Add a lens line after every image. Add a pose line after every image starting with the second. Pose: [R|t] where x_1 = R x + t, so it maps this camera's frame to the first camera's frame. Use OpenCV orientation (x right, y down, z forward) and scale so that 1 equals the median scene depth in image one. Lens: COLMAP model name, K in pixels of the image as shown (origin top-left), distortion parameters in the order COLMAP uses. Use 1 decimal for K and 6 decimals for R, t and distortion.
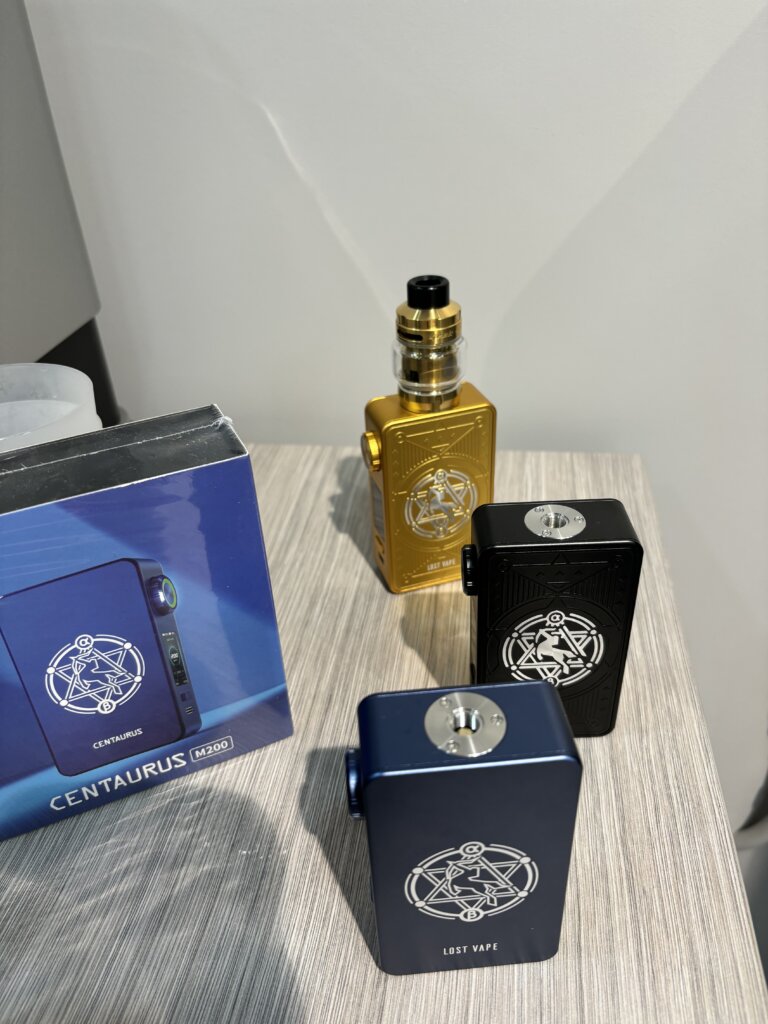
lens RADIAL K [[781.9, 0, 401.7], [0, 781.9, 526.9], [0, 0, 1]] dist [-0.008889, -0.000829]
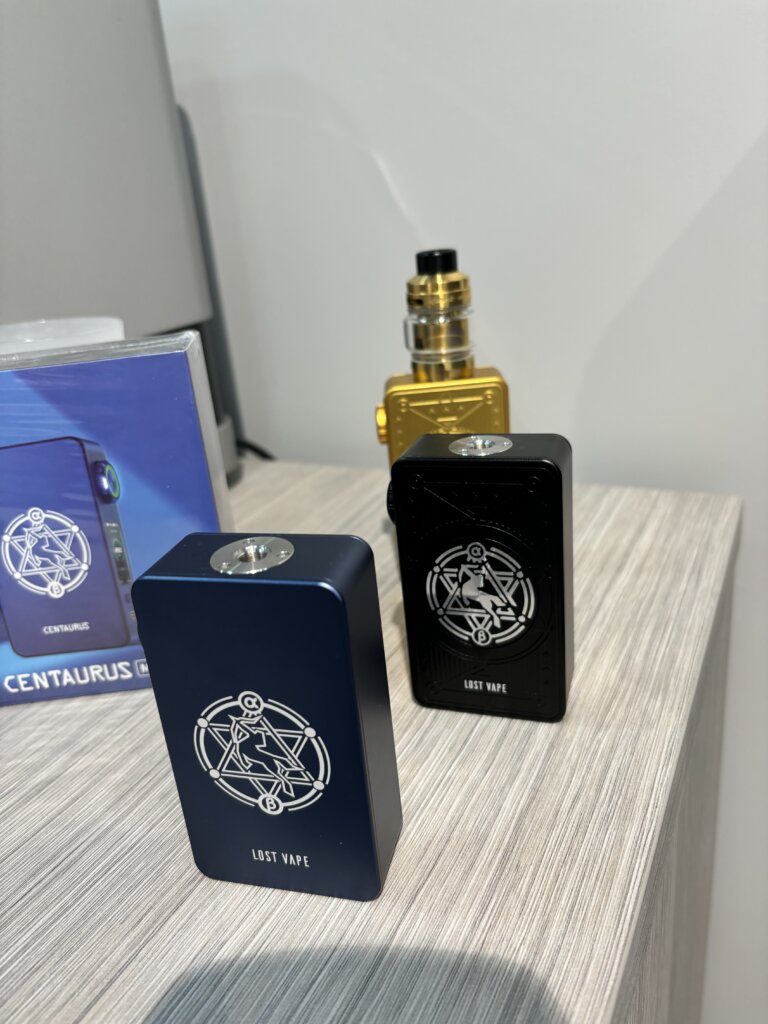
lens RADIAL K [[792.3, 0, 403.8], [0, 792.3, 525.0], [0, 0, 1]] dist [-0.011217, -0.006065]
pose [[0.946949, 0.081437, -0.310895, 0.395656], [-0.138503, 0.976330, -0.166120, 0.247625], [0.290008, 0.200367, 0.935814, 0.093448]]
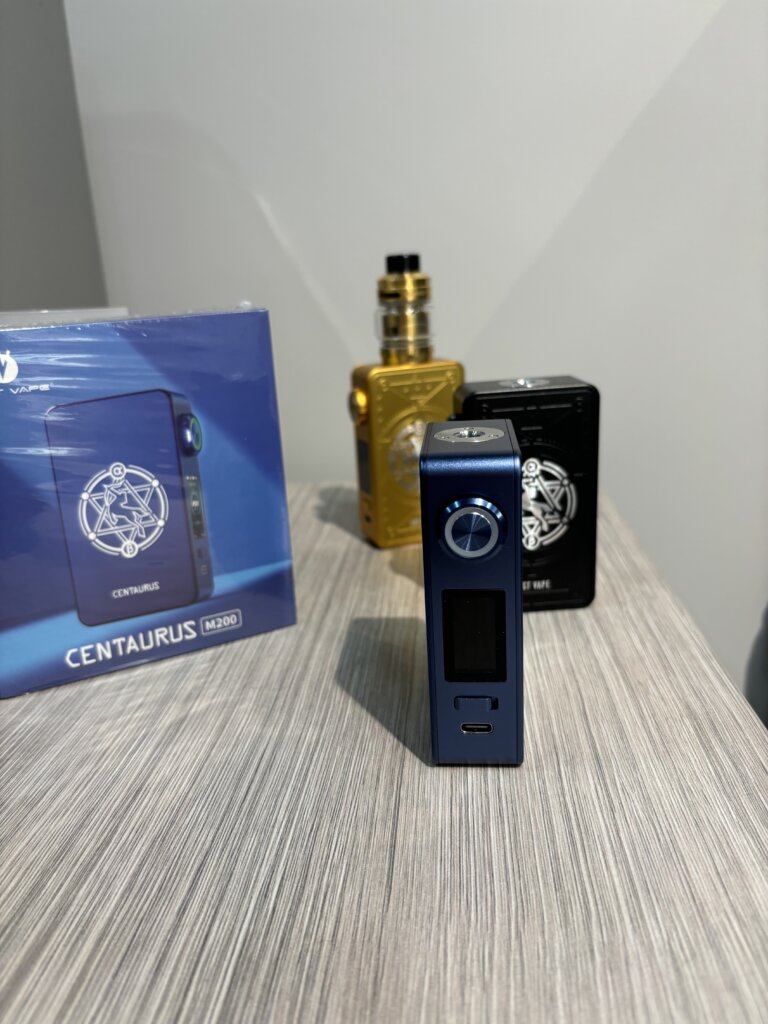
lens RADIAL K [[792.3, 0, 403.8], [0, 792.3, 525.0], [0, 0, 1]] dist [-0.011217, -0.006065]
pose [[0.997215, -0.034318, 0.066211, -0.068210], [0.052452, 0.953880, -0.295571, 0.520981], [-0.053014, 0.298221, 0.953024, -0.070943]]
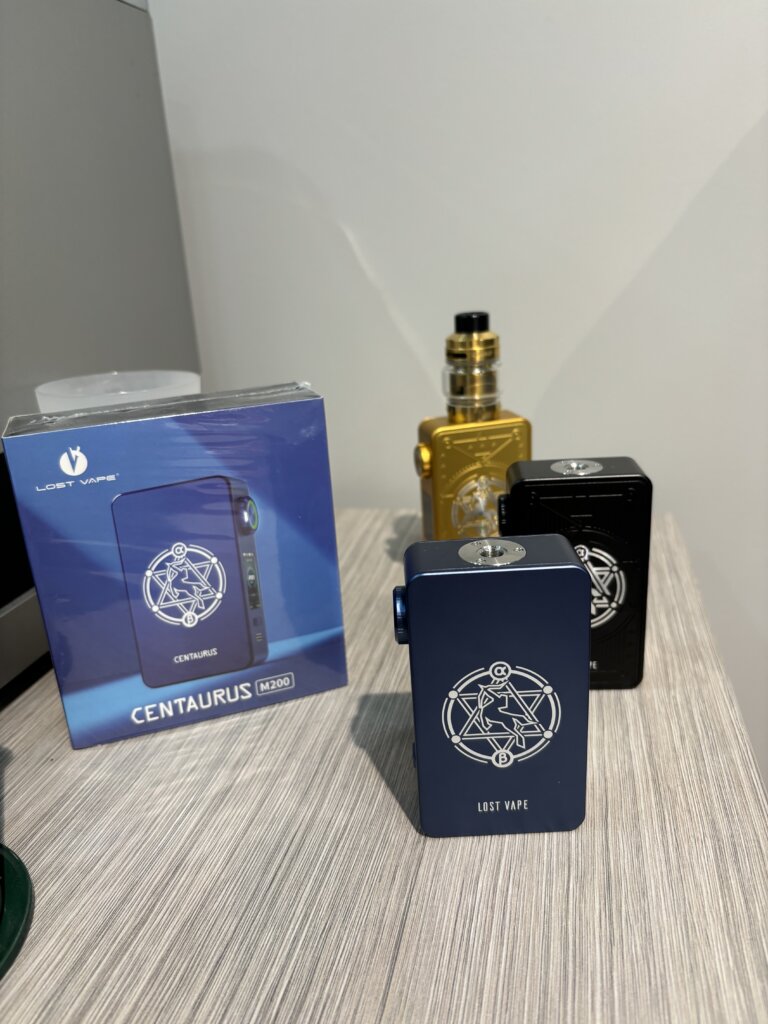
lens RADIAL K [[788.1, 0, 405.5], [0, 788.1, 536.0], [0, 0, 1]] dist [-0.005966, -0.007206]
pose [[0.997463, 0.007346, -0.070810, 0.022978], [-0.024194, 0.970440, -0.240127, 0.368338], [0.066953, 0.241231, 0.968155, -0.137637]]
